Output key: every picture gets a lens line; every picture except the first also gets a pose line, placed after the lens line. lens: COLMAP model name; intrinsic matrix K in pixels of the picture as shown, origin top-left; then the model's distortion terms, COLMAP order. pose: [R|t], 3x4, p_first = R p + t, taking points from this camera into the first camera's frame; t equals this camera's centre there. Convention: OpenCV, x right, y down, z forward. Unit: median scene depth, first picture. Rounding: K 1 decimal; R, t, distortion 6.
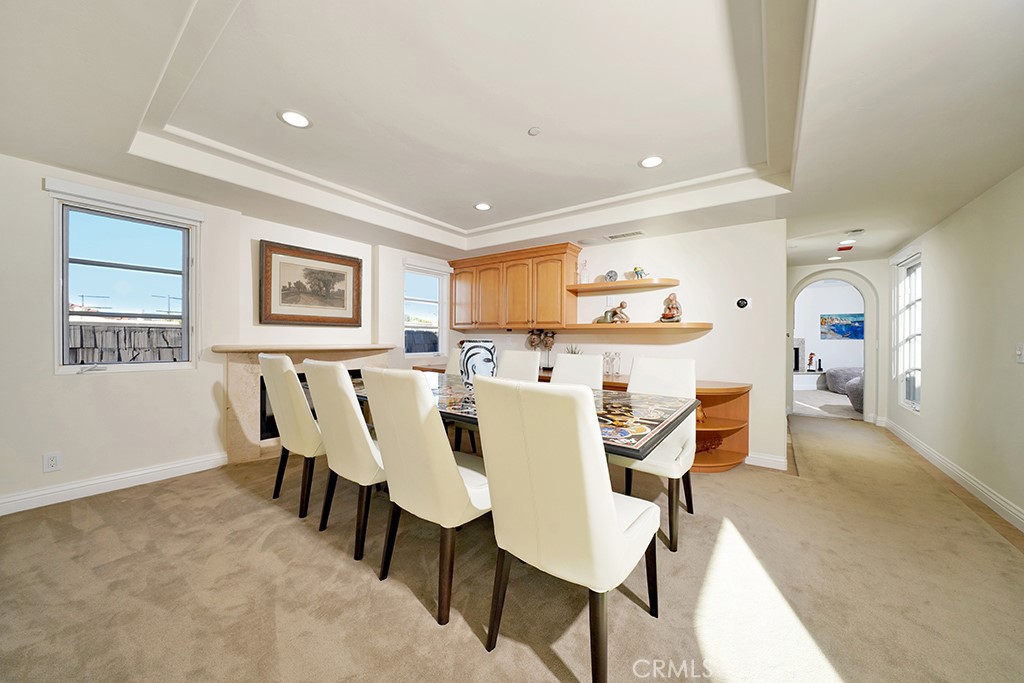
lens RADIAL K [[360.5, 0, 512.0], [0, 360.5, 341.5], [0, 0, 1]] dist [0.000011, -0.000009]
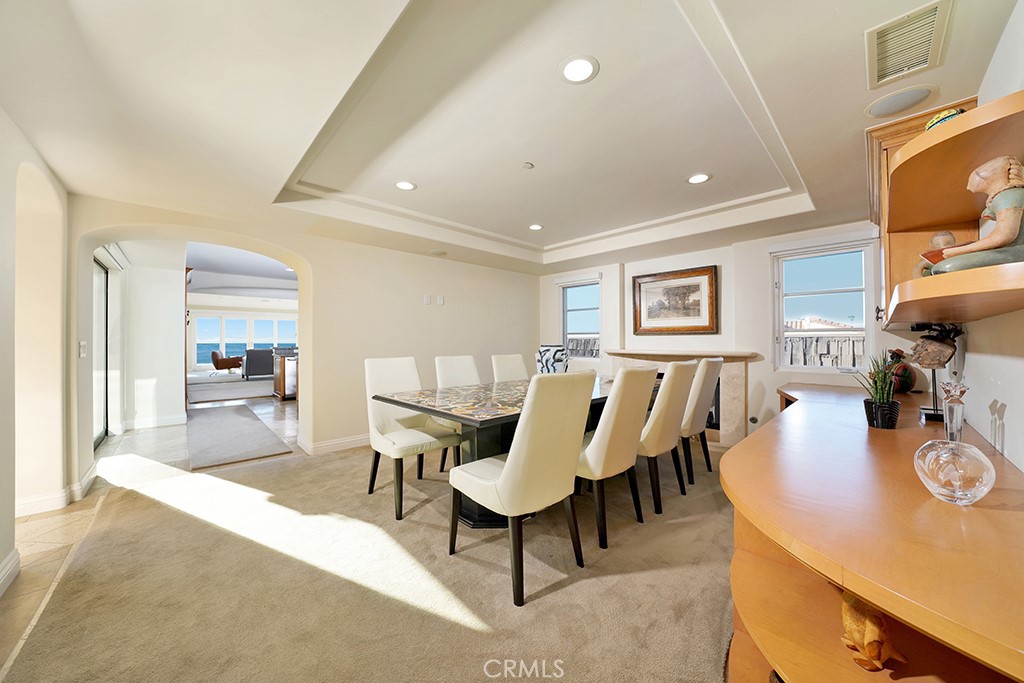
lens RADIAL K [[360.5, 0, 512.0], [0, 360.5, 341.5], [0, 0, 1]] dist [0.000011, -0.000009]
pose [[-0.150742, -0.014685, -0.988464, 0.678233], [-0.016609, 0.999786, -0.012320, 0.001586], [0.988434, 0.014561, -0.150954, 0.640101]]
